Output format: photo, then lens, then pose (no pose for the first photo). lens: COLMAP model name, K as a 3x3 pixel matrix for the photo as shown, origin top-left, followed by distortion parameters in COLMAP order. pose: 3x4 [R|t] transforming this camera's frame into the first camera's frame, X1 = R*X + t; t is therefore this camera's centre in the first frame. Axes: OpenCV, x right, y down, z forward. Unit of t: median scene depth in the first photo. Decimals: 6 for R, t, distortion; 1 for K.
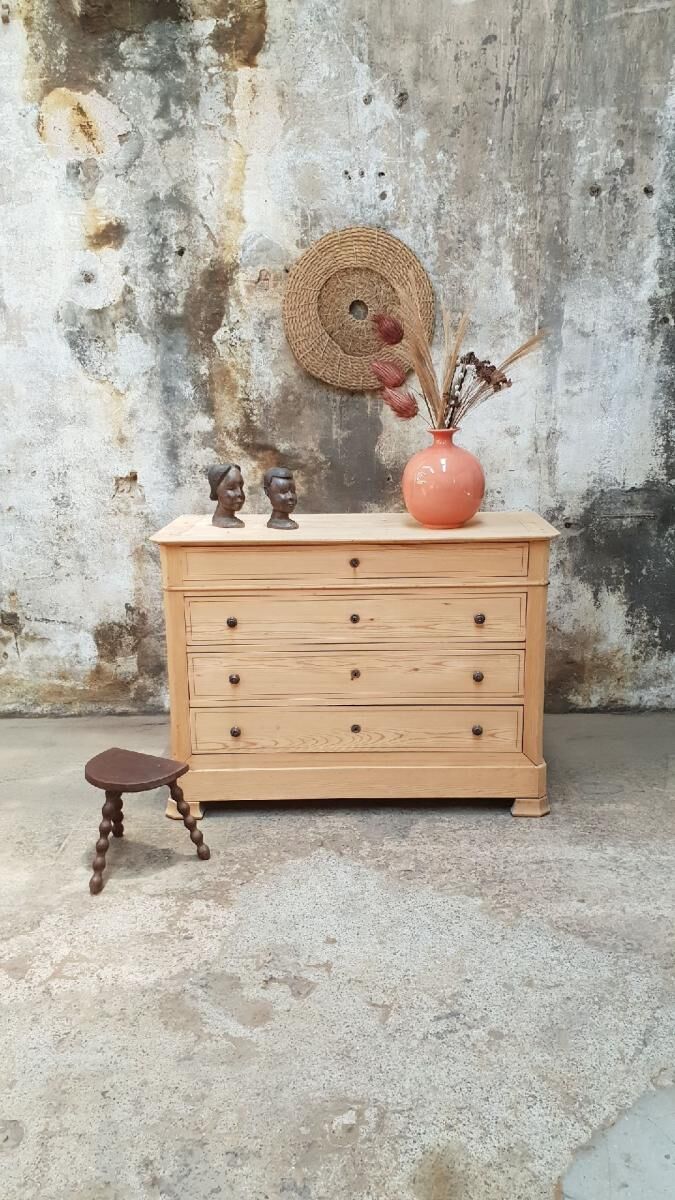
lens RADIAL K [[952.0, 0, 351.7], [0, 952.0, 604.5], [0, 0, 1]] dist [-0.016025, 0.029398]
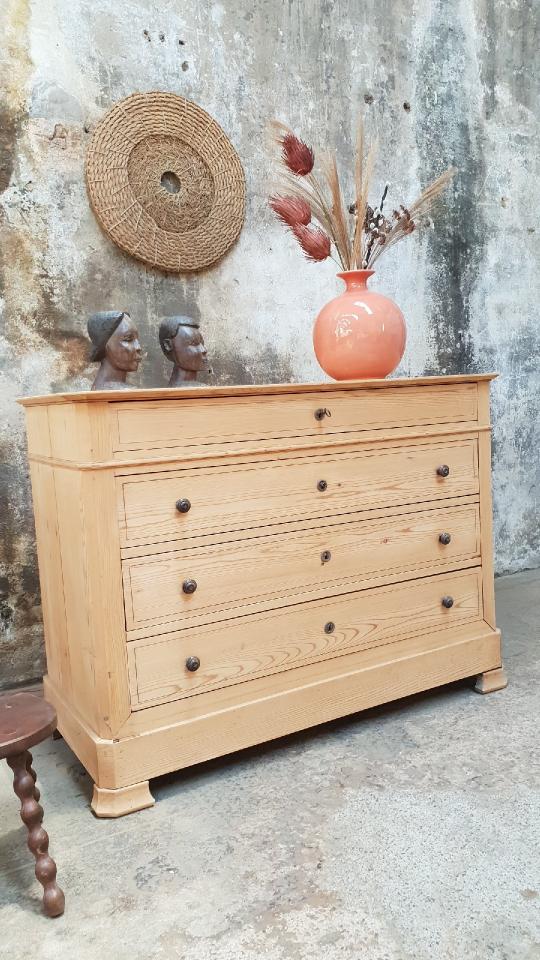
lens RADIAL K [[761.6, 0, 284.9], [0, 761.6, 474.8], [0, 0, 1]] dist [-0.016025, 0.029398]
pose [[0.851430, -0.083261, 0.517818, -0.292865], [0.165679, 0.979460, -0.114930, 0.061341], [-0.497613, 0.183647, 0.847736, 0.382940]]
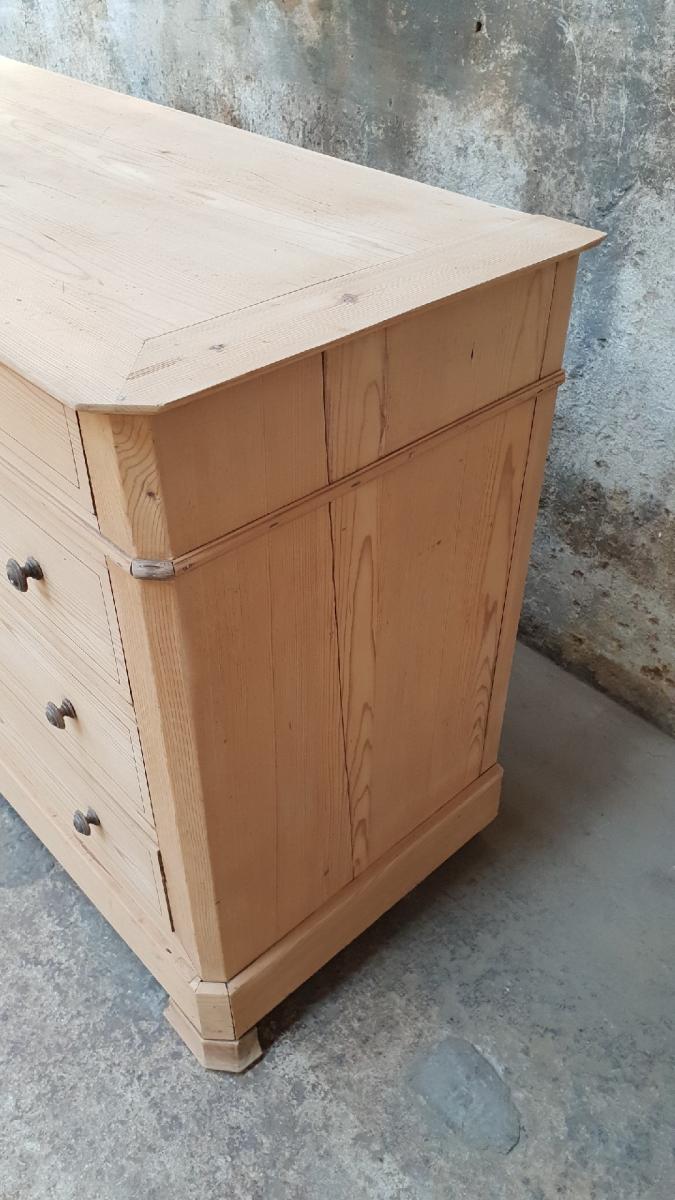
lens RADIAL K [[952.0, 0, 336.0], [0, 952.0, 603.7], [0, 0, 1]] dist [-0.016025, 0.029398]
pose [[0.692343, 0.467275, -0.549832, 0.306805], [-0.184727, 0.851383, 0.490941, -0.117560], [0.697522, -0.238331, 0.675767, 0.700448]]
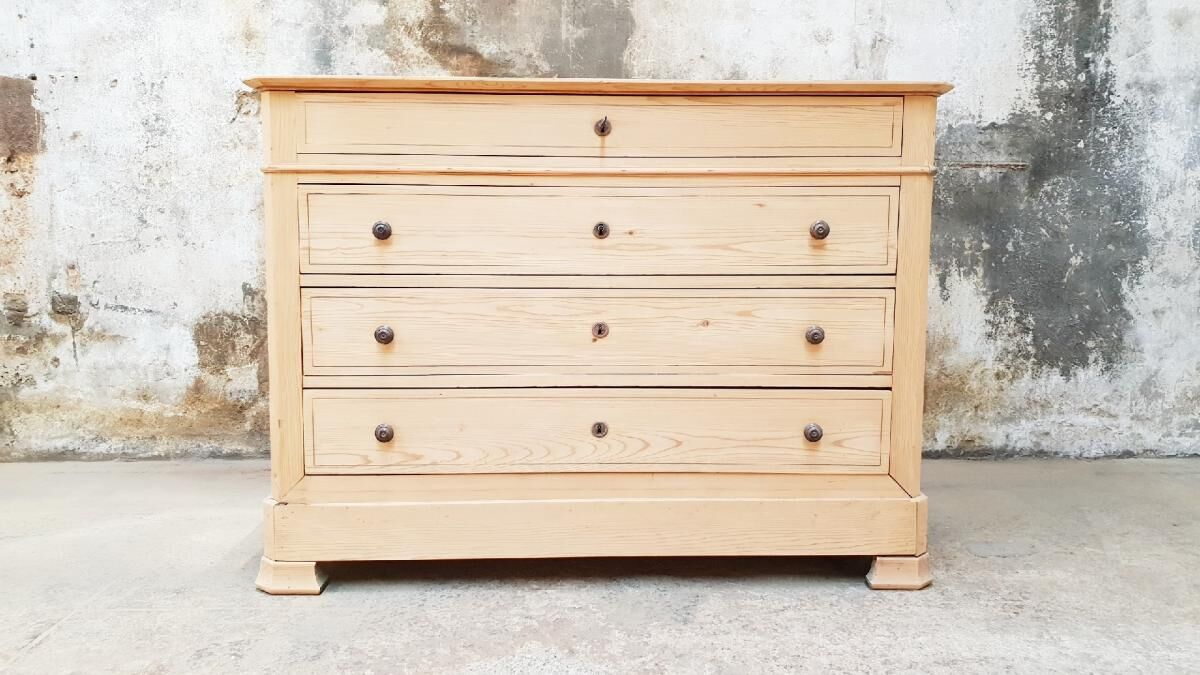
lens RADIAL K [[952.0, 0, 612.0], [0, 952.0, 318.1], [0, 0, 1]] dist [-0.016025, 0.029398]
pose [[0.998790, 0.015217, 0.046773, -0.012867], [-0.008522, 0.990095, -0.140138, 0.122242], [-0.048442, 0.139569, 0.989027, 0.359782]]
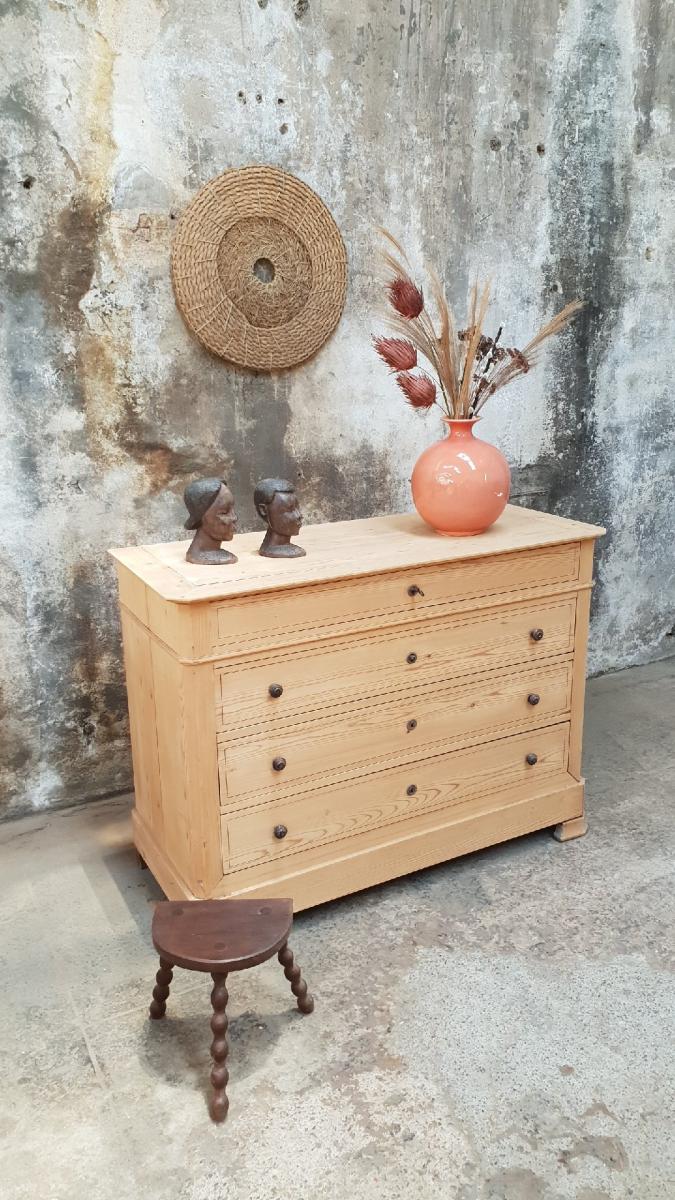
lens RADIAL K [[952.0, 0, 343.6], [0, 952.0, 588.3], [0, 0, 1]] dist [-0.016025, 0.029398]
pose [[0.871072, -0.134808, 0.472292, -0.346589], [0.119833, 0.990868, 0.061813, -0.083654], [-0.476312, 0.002753, 0.879272, 0.257986]]
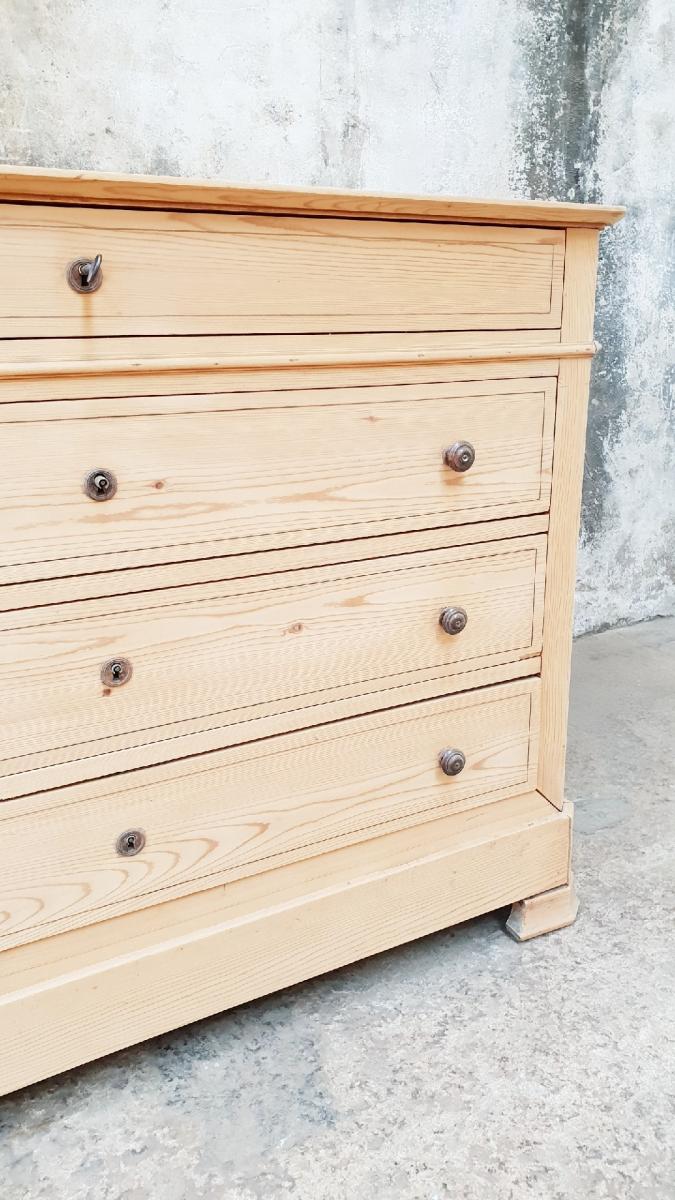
lens RADIAL K [[952.0, 0, 366.3], [0, 952.0, 605.8], [0, 0, 1]] dist [-0.016025, 0.029398]
pose [[0.860755, -0.137420, 0.490120, -0.061306], [0.114450, 0.990463, 0.076710, 0.031674], [-0.495987, -0.009934, 0.868273, 0.576012]]
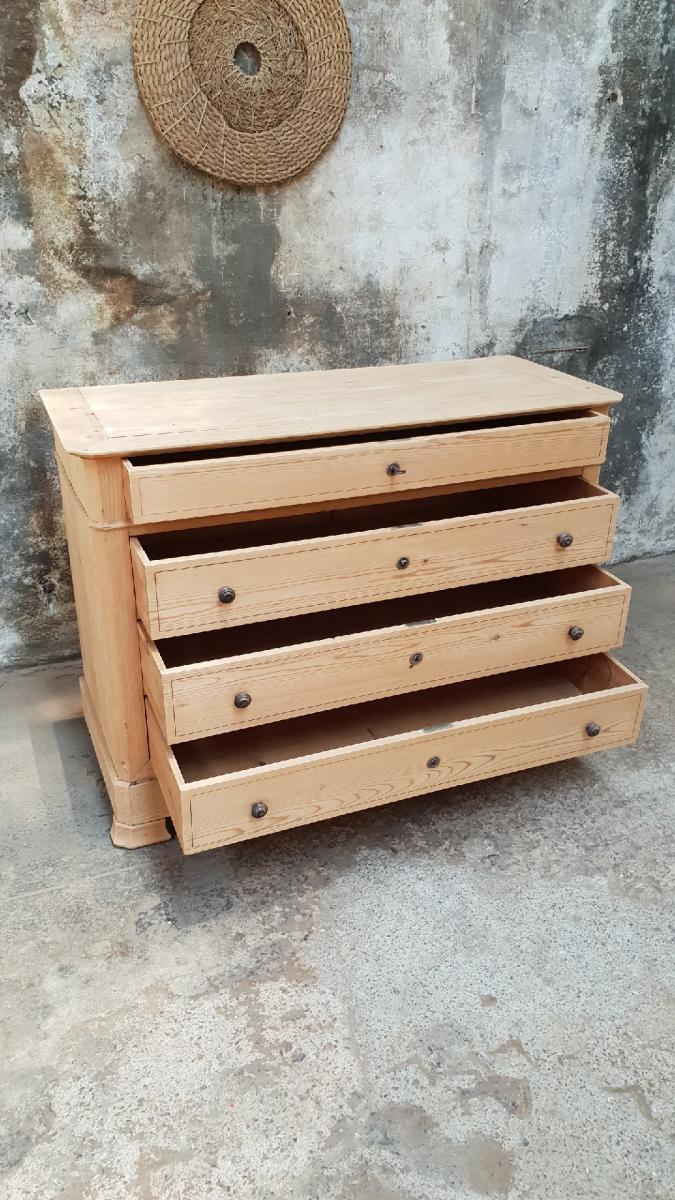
lens RADIAL K [[952.0, 0, 357.0], [0, 952.0, 604.3], [0, 0, 1]] dist [-0.016025, 0.029398]
pose [[0.911130, -0.152991, 0.382669, -0.235490], [0.071177, 0.973005, 0.219534, -0.075058], [-0.405925, -0.172787, 0.897424, 0.295868]]
